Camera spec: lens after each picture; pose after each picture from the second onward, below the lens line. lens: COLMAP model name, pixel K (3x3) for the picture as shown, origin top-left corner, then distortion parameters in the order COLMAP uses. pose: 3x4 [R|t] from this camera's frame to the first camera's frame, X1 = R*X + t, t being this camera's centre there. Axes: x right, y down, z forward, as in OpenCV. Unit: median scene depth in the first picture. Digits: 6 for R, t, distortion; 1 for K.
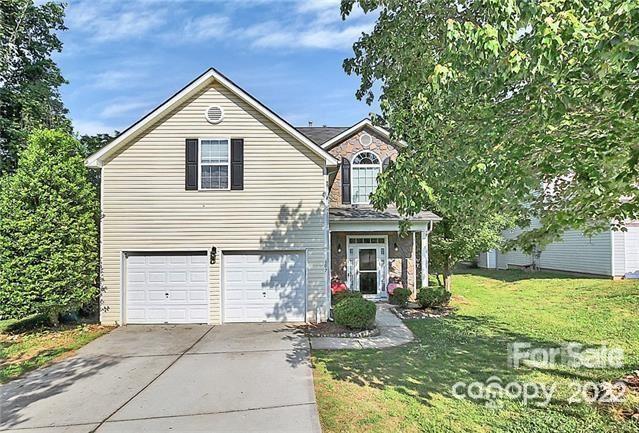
lens RADIAL K [[324.1, 0, 319.7], [0, 324.1, 215.6], [0, 0, 1]] dist [-0.015400, 0.001743]
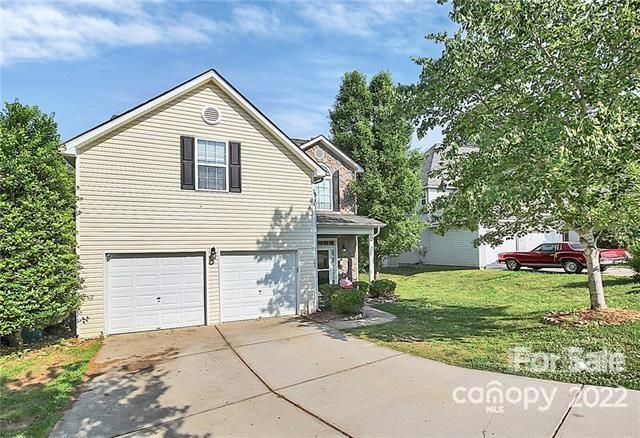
lens RADIAL K [[329.9, 0, 319.3], [0, 329.9, 220.0], [0, 0, 1]] dist [-0.002938, -0.002168]
pose [[0.911647, 0.027174, 0.410074, -0.440767], [-0.024066, 0.999629, -0.012739, 0.016599], [-0.410268, 0.001745, 0.911963, -0.068980]]
